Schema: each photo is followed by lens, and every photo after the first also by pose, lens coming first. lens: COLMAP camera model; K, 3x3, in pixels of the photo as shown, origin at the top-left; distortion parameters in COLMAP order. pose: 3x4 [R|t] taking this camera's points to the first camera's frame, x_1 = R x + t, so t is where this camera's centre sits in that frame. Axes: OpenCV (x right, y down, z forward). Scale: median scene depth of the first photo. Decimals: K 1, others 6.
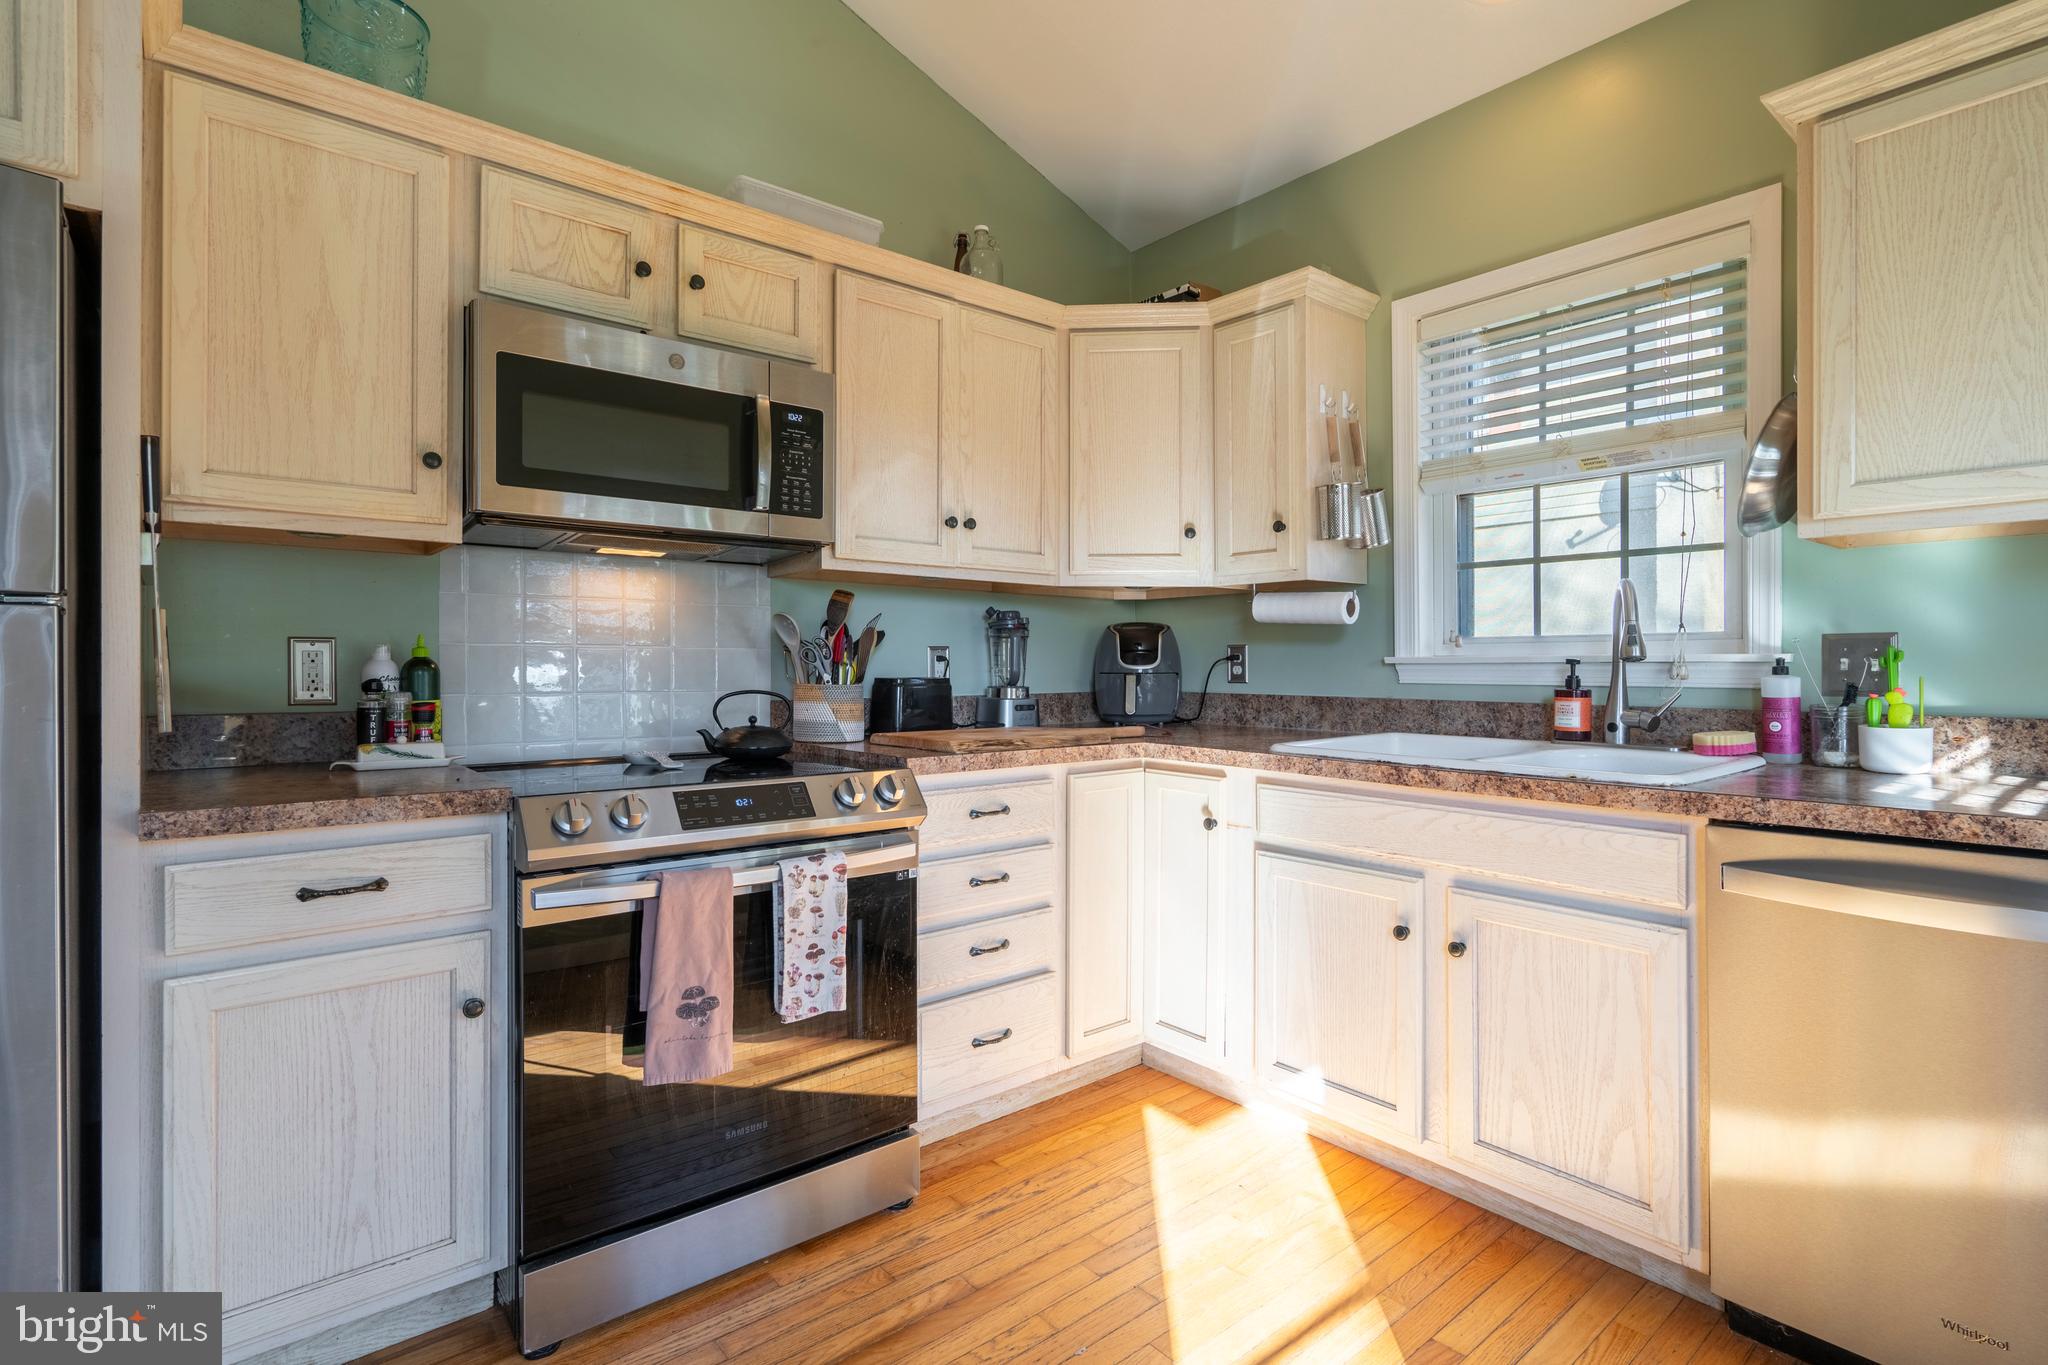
lens RADIAL K [[949.9, 0, 1018.5], [0, 949.9, 670.4], [0, 0, 1]] dist [-0.005700, 0.000414]
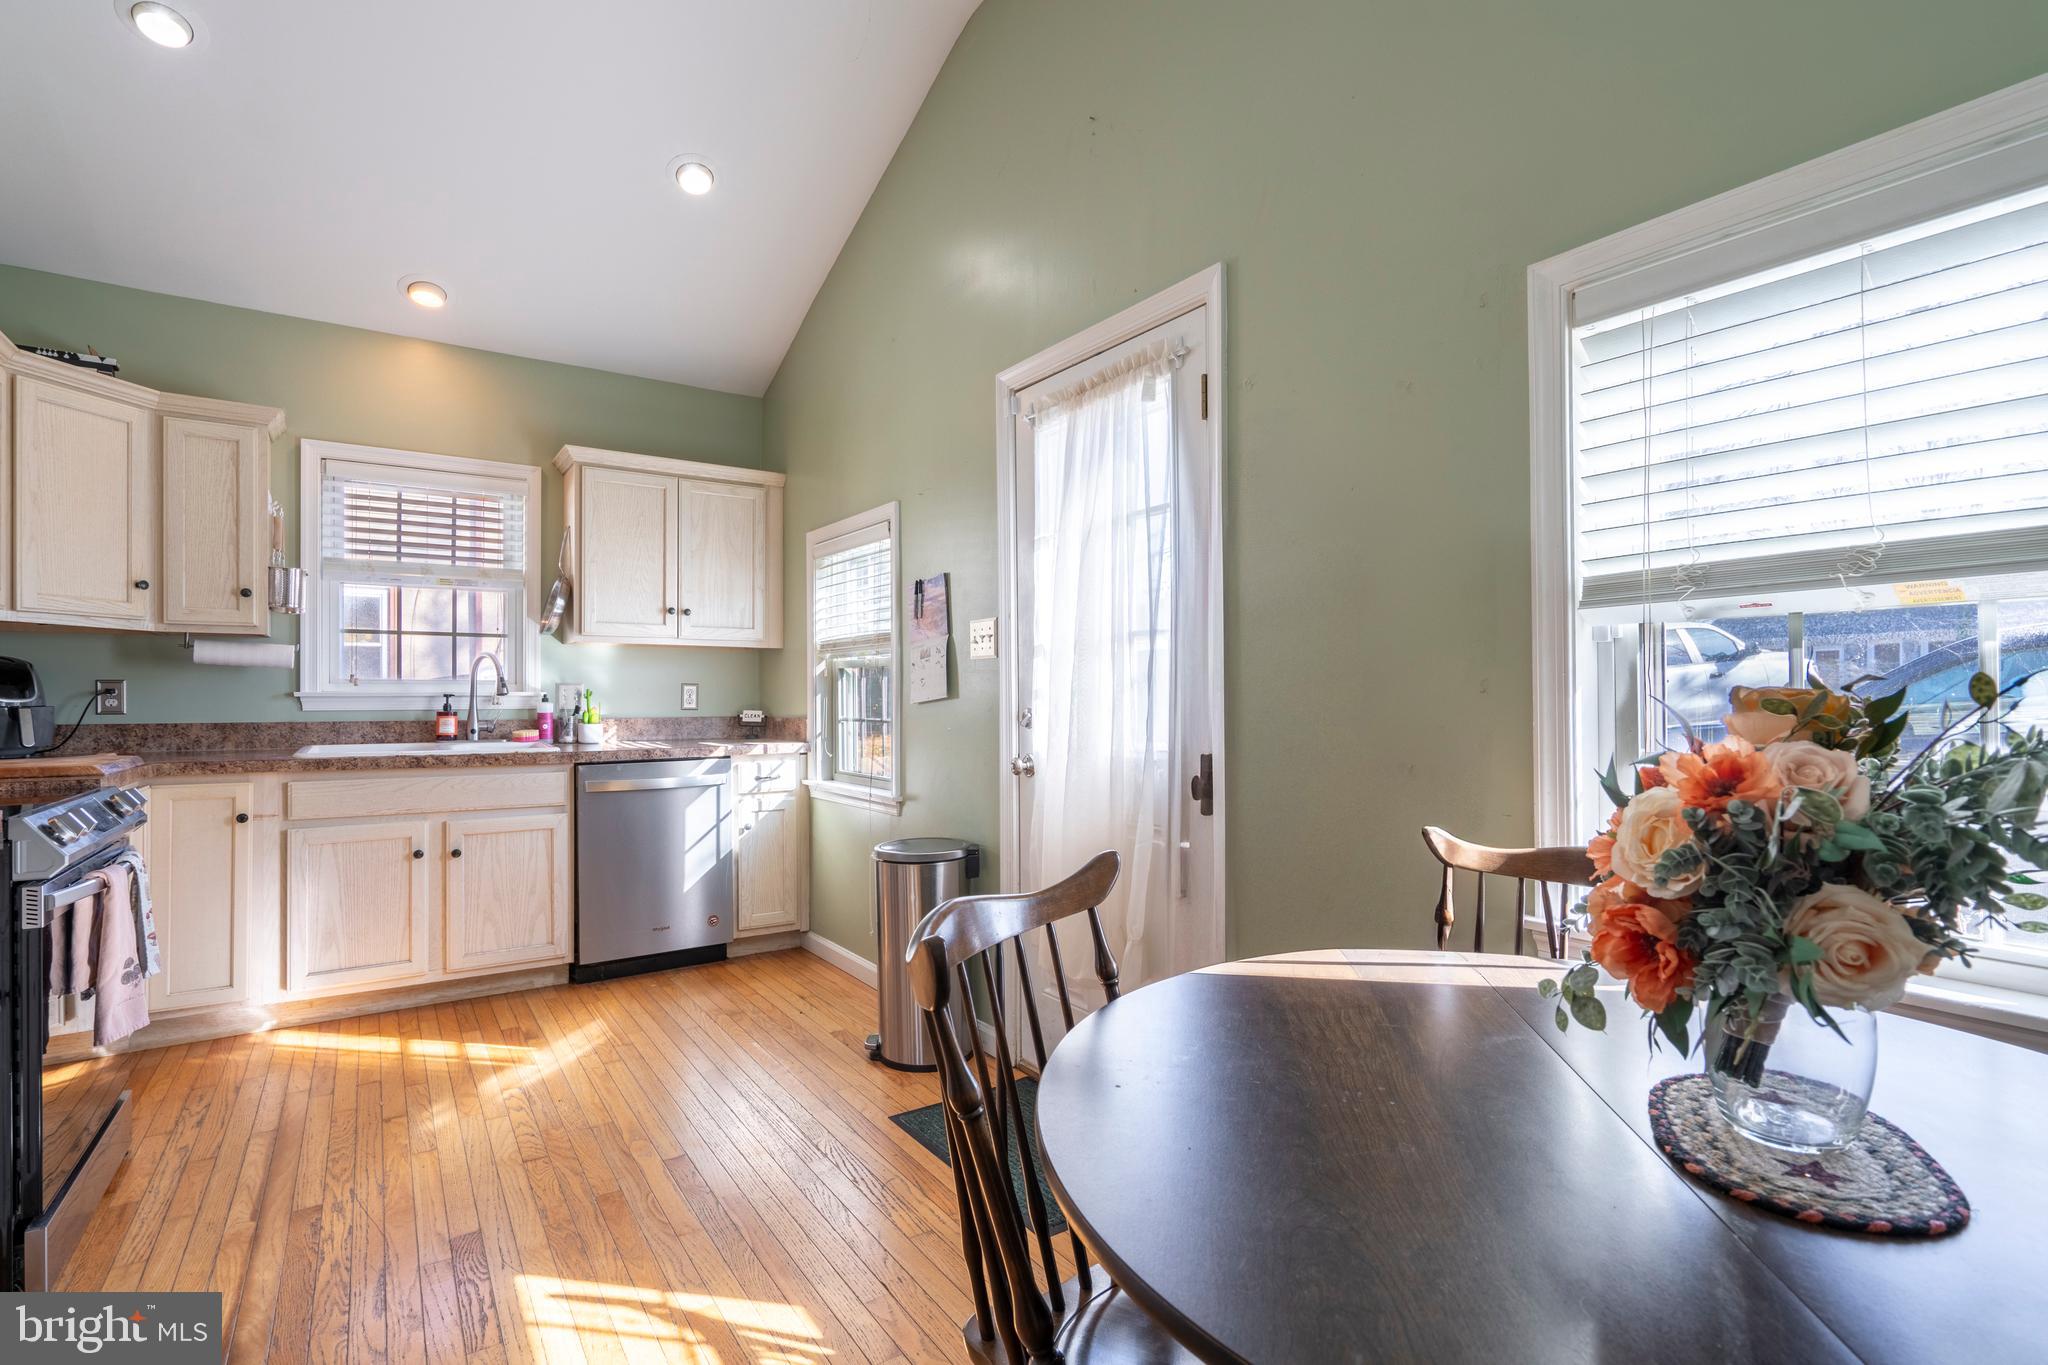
lens RADIAL K [[922.8, 0, 1033.1], [0, 922.8, 673.5], [0, 0, 1]] dist [-0.002675, 0.000504]
pose [[0.060102, 0.023434, 0.997917, -1.098499], [0.006404, 0.999695, -0.023861, -0.002646], [-0.998172, 0.007825, 0.059934, -0.194028]]
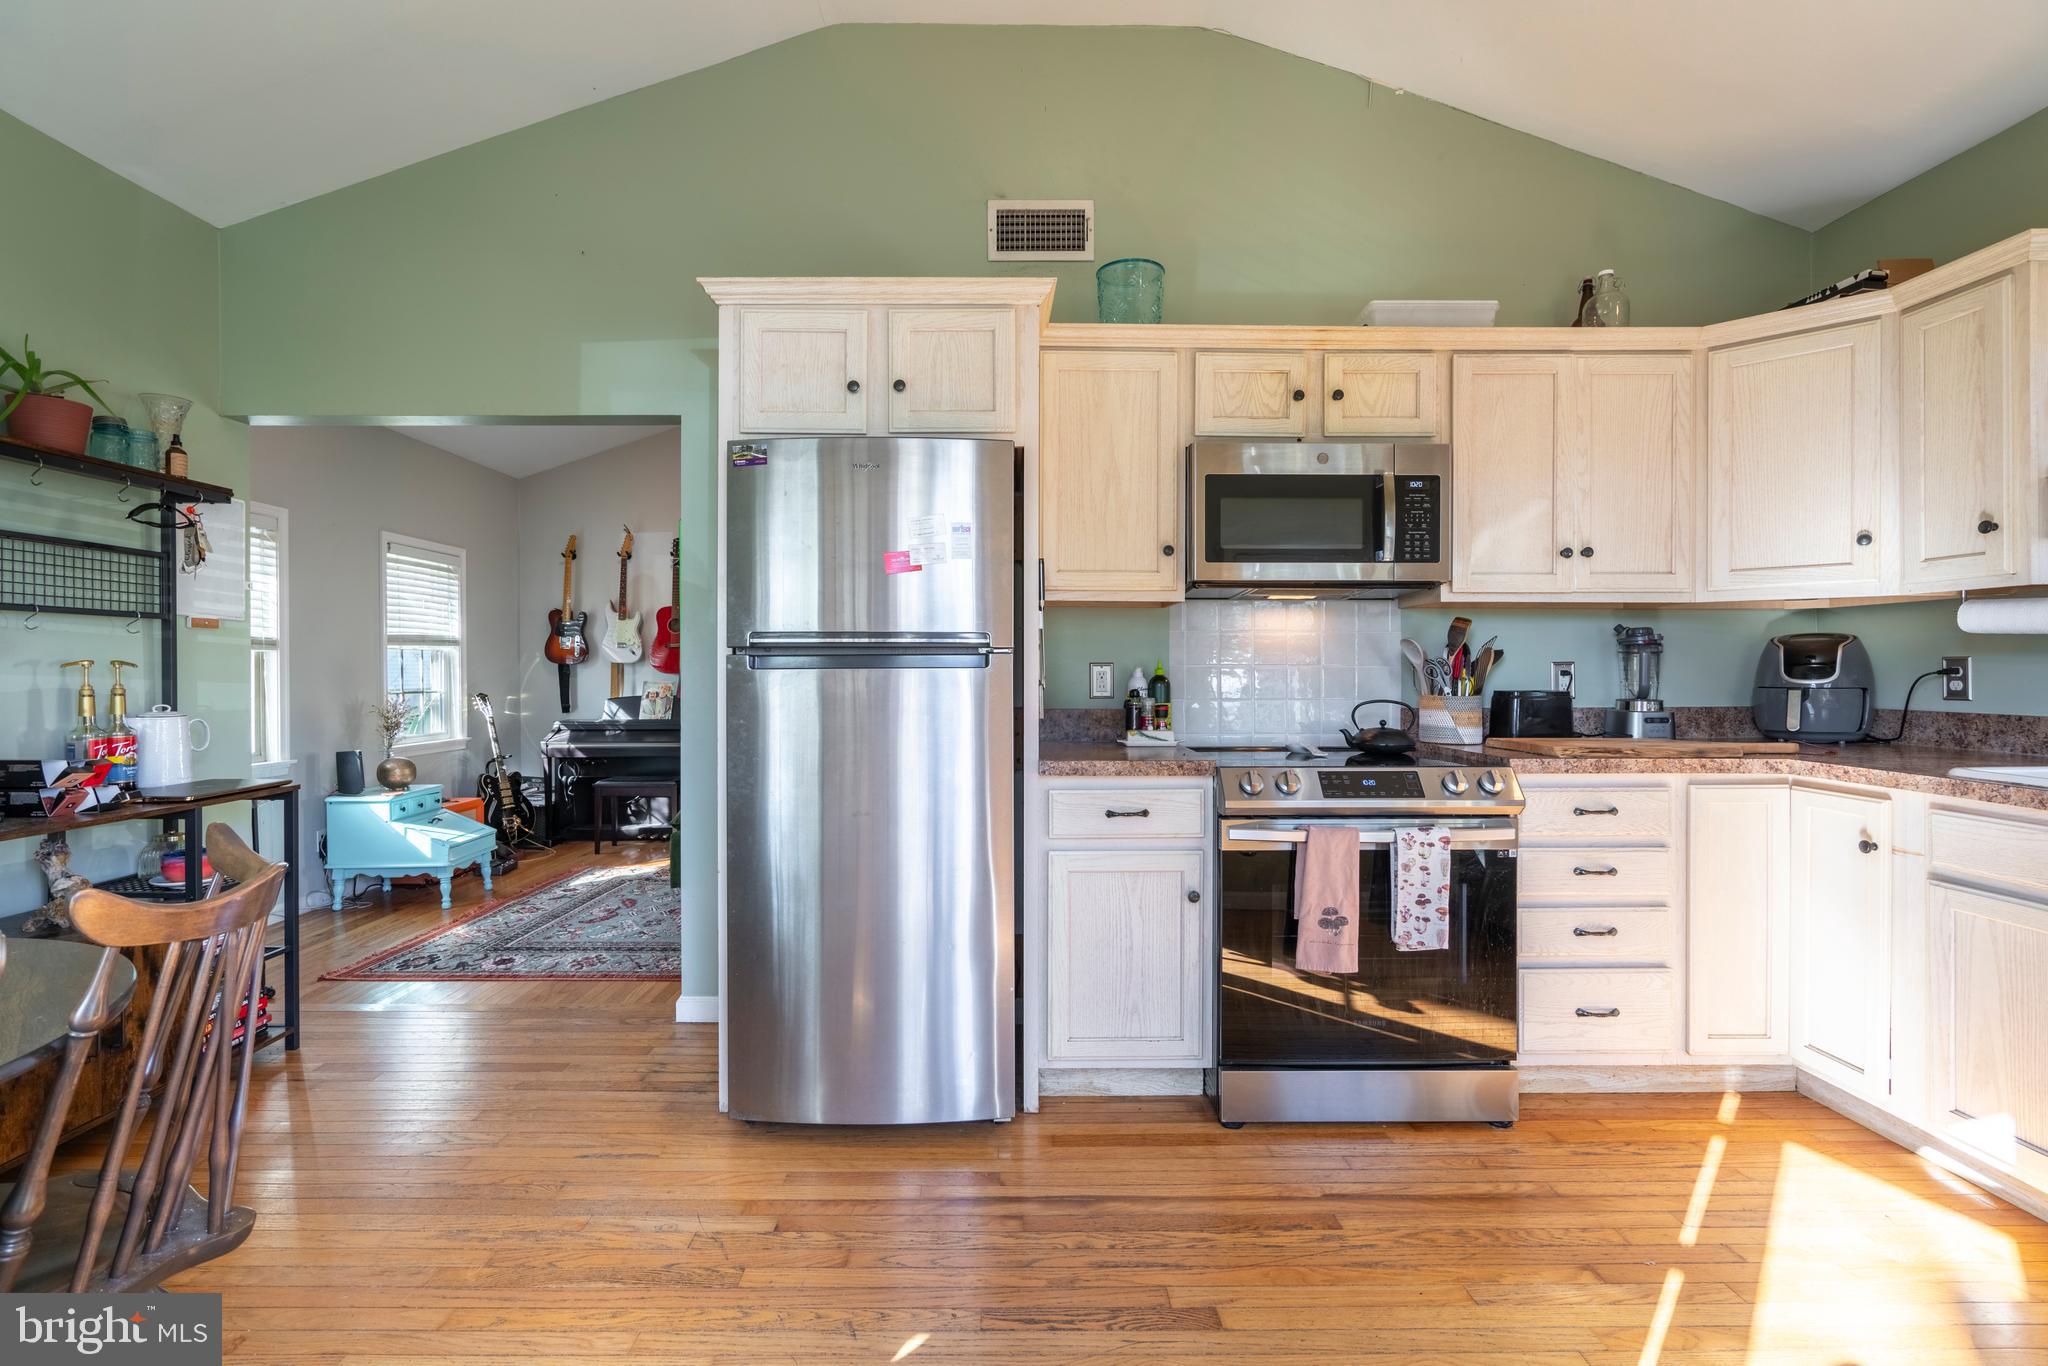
lens RADIAL K [[922.8, 0, 1033.1], [0, 922.8, 674.0], [0, 0, 1]] dist [-0.002675, 0.000504]
pose [[0.783522, 0.000321, -0.621364, 0.128199], [-0.001155, 0.999999, -0.000939, -0.012780], [0.621363, 0.001453, 0.783521, -0.277733]]
